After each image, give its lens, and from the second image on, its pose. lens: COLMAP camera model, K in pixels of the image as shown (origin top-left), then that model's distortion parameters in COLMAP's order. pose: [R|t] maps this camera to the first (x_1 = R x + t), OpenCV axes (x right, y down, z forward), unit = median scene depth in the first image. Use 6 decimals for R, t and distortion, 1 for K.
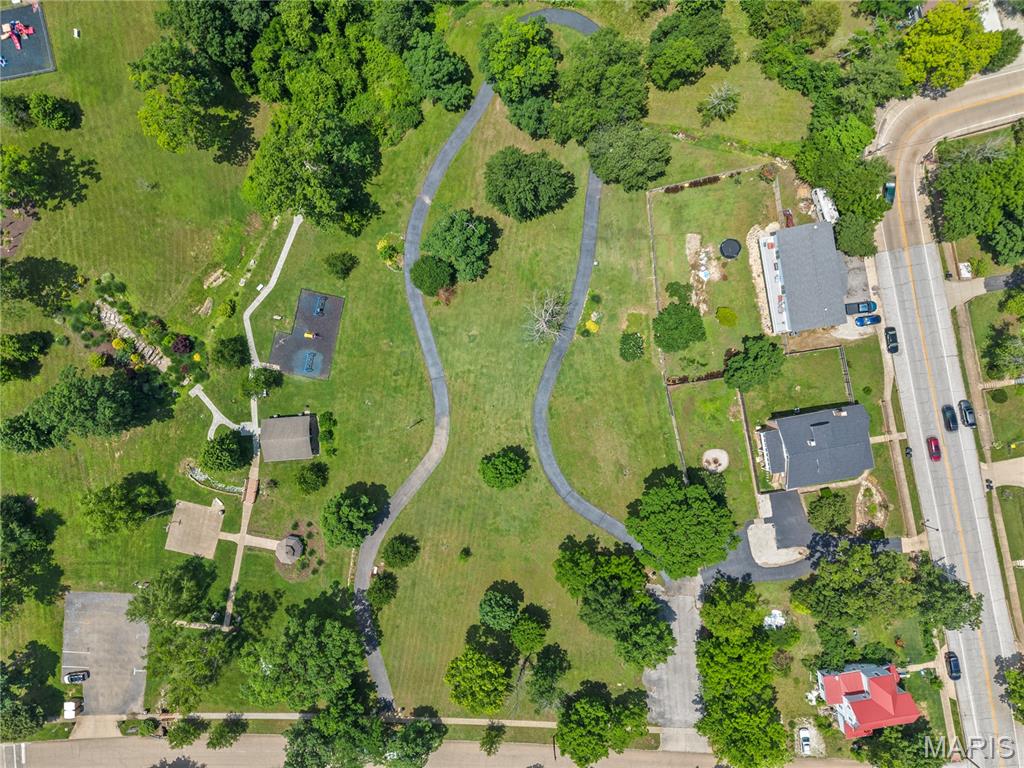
lens RADIAL K [[699.1, 0, 510.1], [0, 699.1, 383.9], [0, 0, 1]] dist [0.037769, -0.025609]
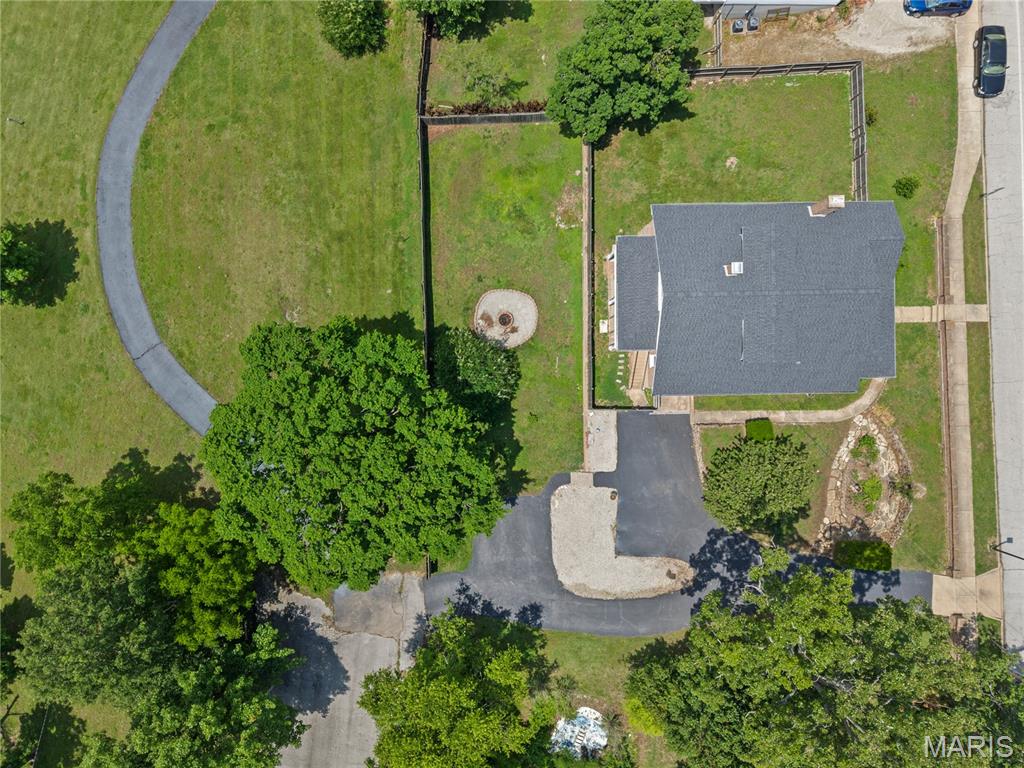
lens RADIAL K [[699.1, 0, 509.5], [0, 699.1, 383.4], [0, 0, 1]] dist [0.037769, -0.025609]
pose [[0.987871, 0.155250, -0.002750, 0.308078], [-0.155256, 0.987872, -0.002119, 0.150209], [0.002388, 0.002521, 0.999994, 0.608459]]
